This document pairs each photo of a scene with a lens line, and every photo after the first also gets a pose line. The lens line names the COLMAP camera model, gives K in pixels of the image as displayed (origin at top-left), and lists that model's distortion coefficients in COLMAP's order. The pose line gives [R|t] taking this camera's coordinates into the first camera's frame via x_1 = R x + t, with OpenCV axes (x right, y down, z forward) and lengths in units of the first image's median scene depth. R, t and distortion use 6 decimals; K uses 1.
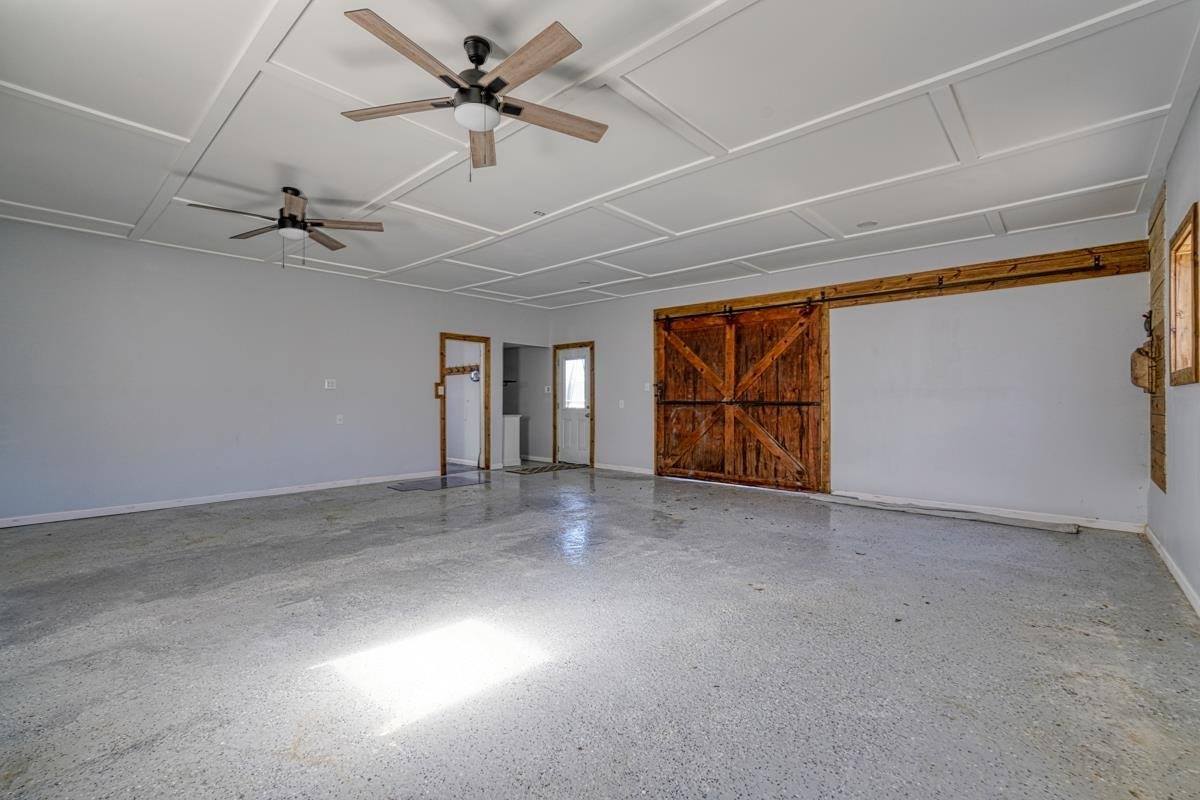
lens RADIAL K [[526.3, 0, 598.1], [0, 526.3, 401.5], [0, 0, 1]] dist [-0.018461, 0.009092]
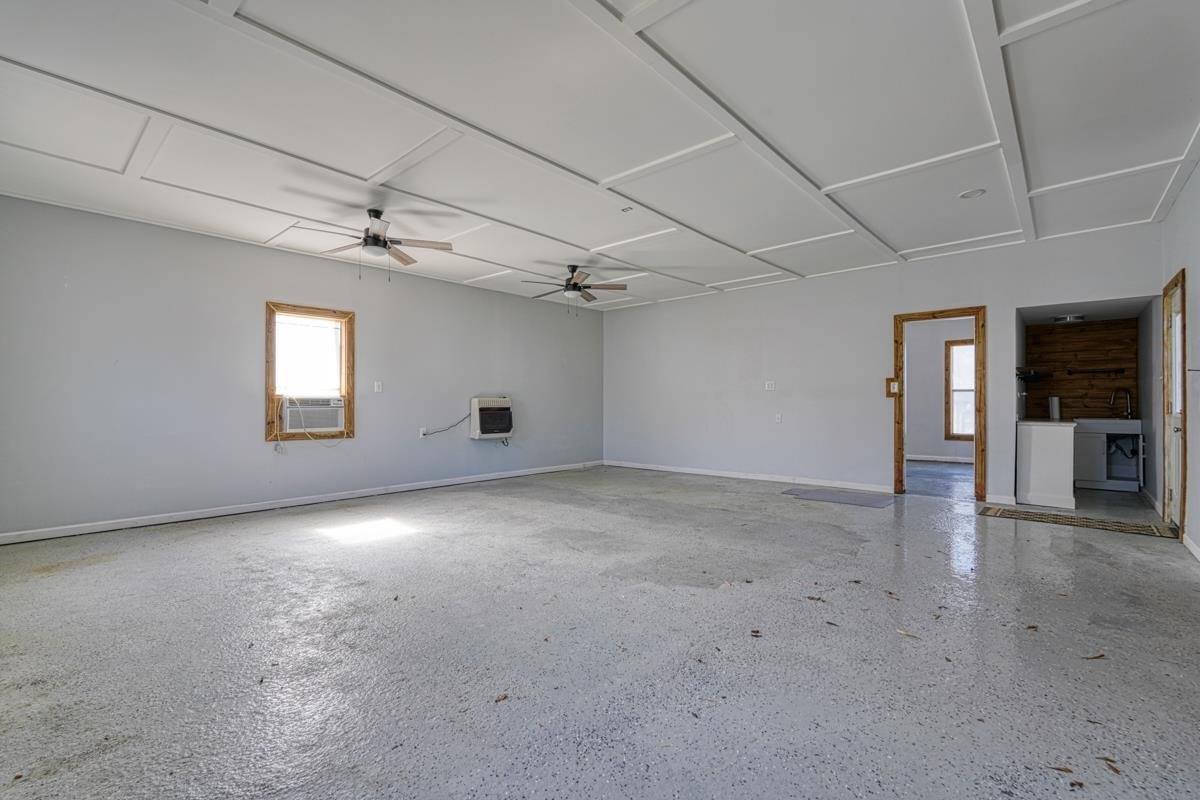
lens RADIAL K [[526.3, 0, 598.1], [0, 526.3, 401.5], [0, 0, 1]] dist [-0.018461, 0.009092]
pose [[0.010875, 0.000558, -0.999941, 0.499428], [0.001293, 0.999999, 0.000572, -0.000281], [0.999940, -0.001299, 0.010874, 0.536935]]
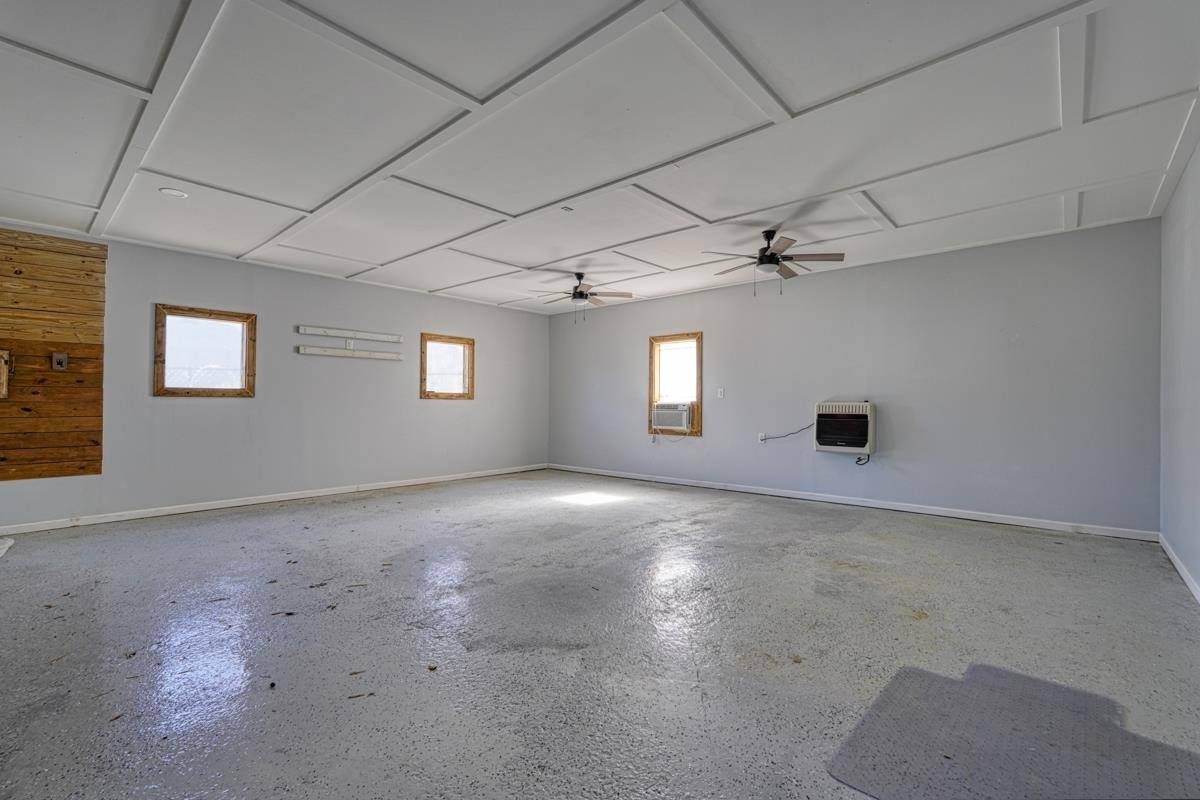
lens RADIAL K [[526.3, 0, 598.1], [0, 526.3, 401.5], [0, 0, 1]] dist [-0.018461, 0.009092]
pose [[-0.999881, 0.000428, -0.015427, -0.087328], [0.000529, 0.999978, -0.006564, -0.002848], [0.015424, -0.006572, -0.999859, 1.117053]]
